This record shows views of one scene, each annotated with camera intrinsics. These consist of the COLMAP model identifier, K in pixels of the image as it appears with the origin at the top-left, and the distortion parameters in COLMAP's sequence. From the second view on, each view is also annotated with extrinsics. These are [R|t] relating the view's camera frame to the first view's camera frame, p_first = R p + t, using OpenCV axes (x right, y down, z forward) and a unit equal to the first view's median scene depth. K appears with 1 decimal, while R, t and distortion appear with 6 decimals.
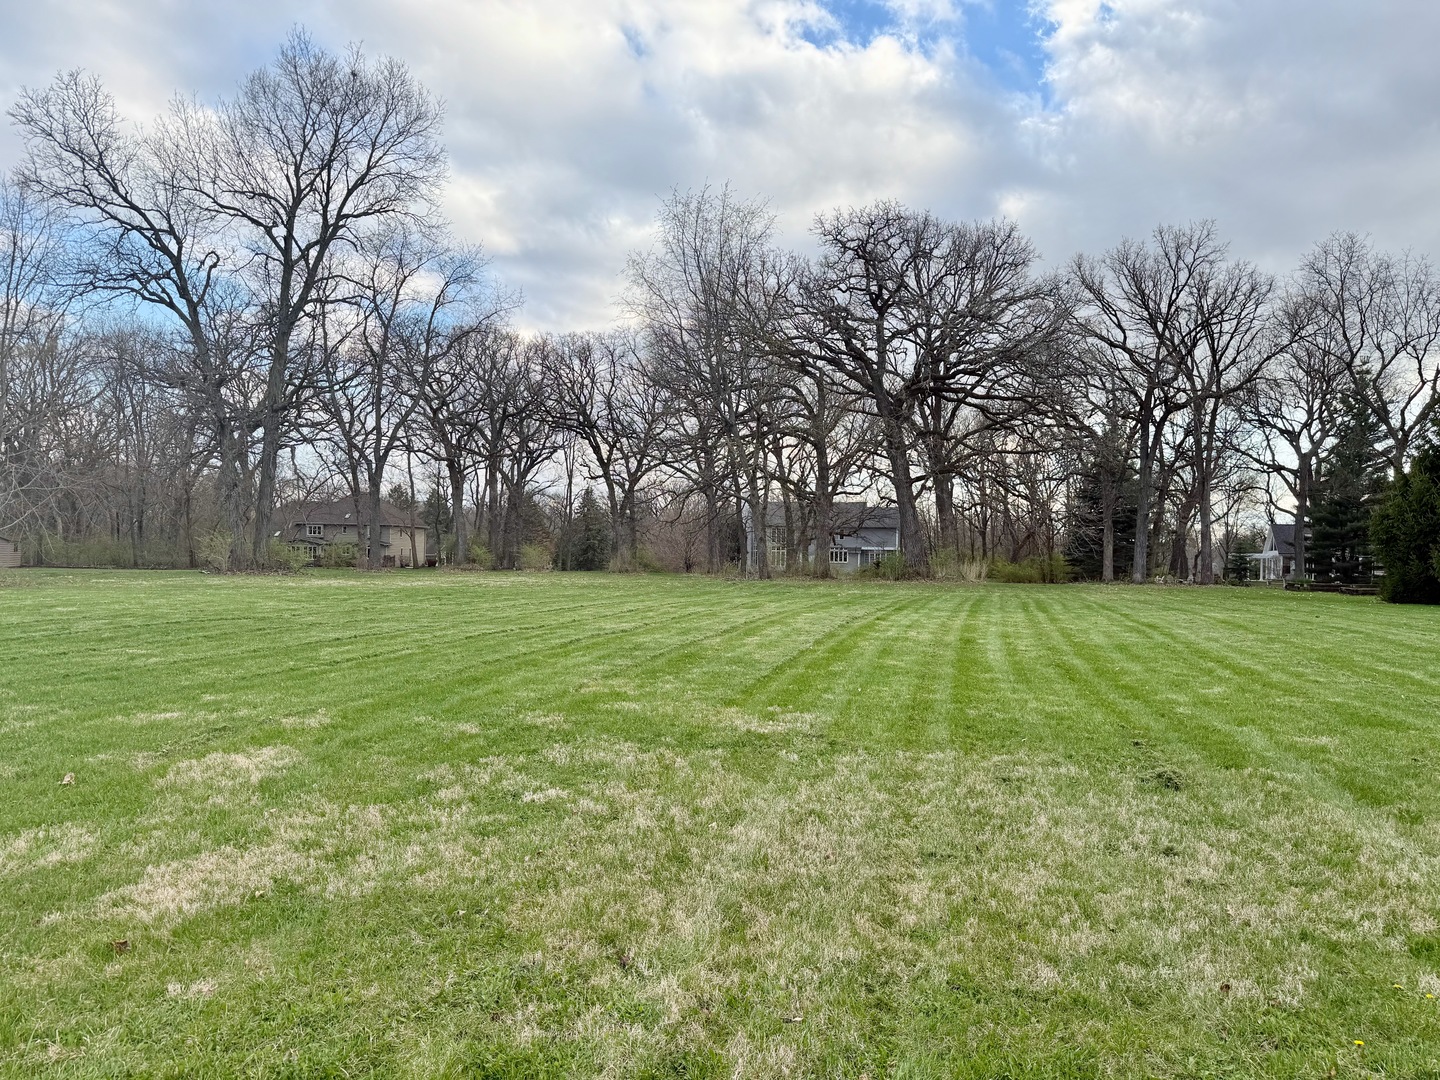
lens RADIAL K [[1008.0, 0, 715.4], [0, 1008.0, 538.0], [0, 0, 1]] dist [0.056130, -0.068394]
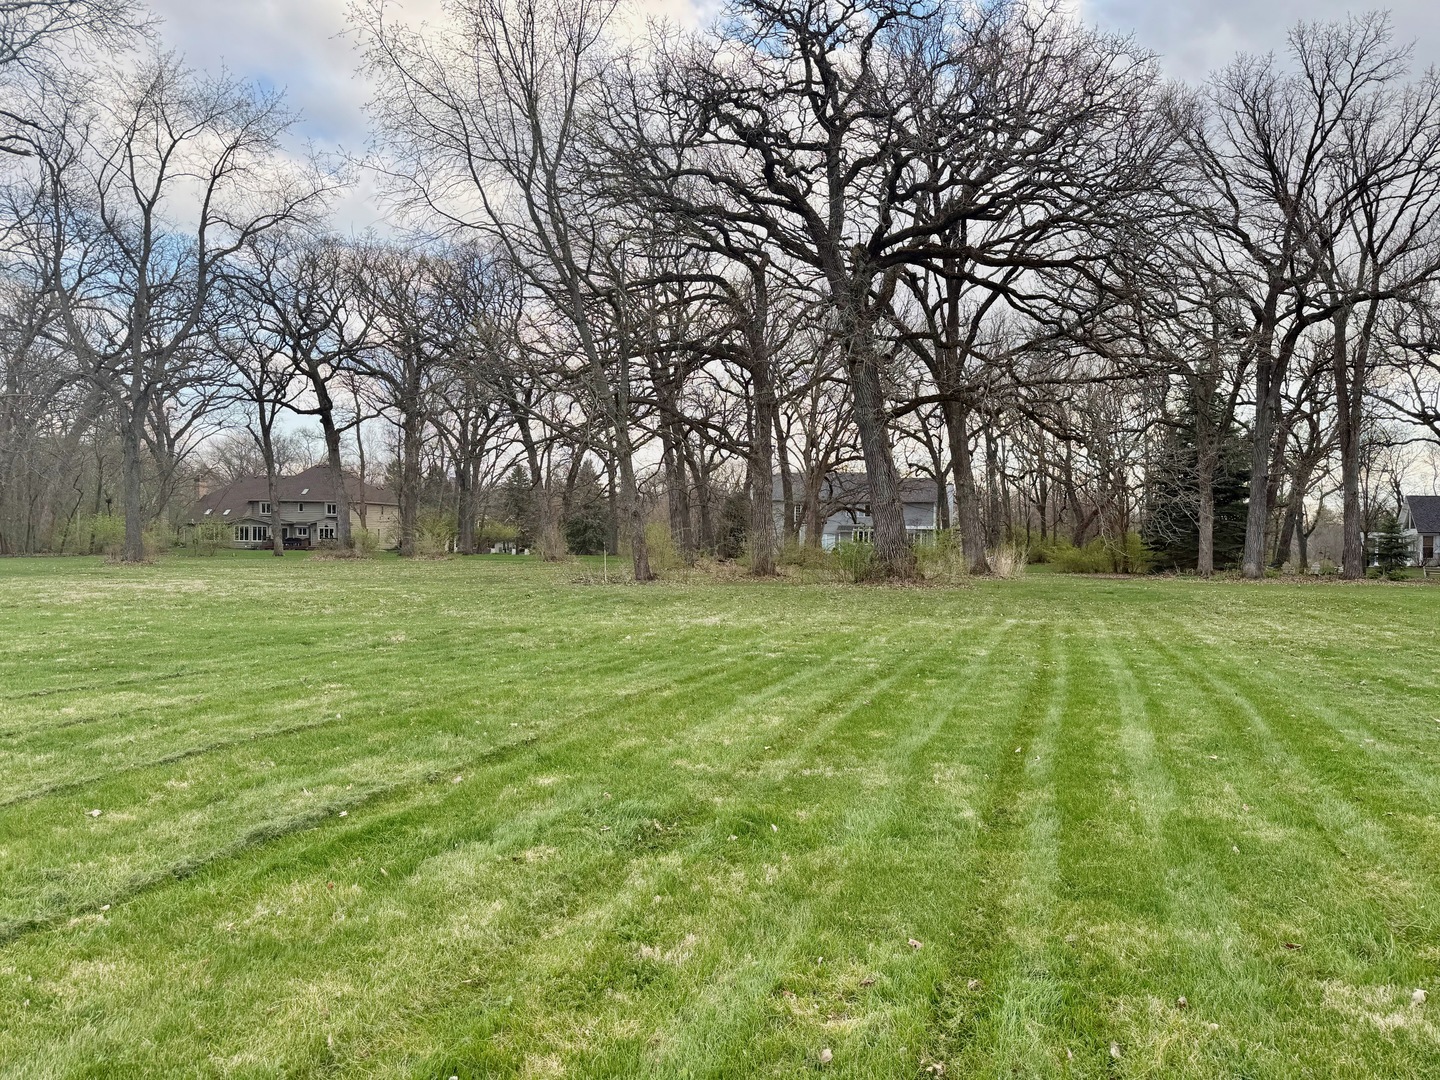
lens RADIAL K [[1008.0, 0, 715.4], [0, 1008.0, 538.0], [0, 0, 1]] dist [0.056130, -0.068394]
pose [[0.997878, -0.001381, -0.065093, 0.086479], [0.002695, 0.999794, 0.020101, 0.002480], [0.065052, -0.020234, 0.997677, 0.257747]]
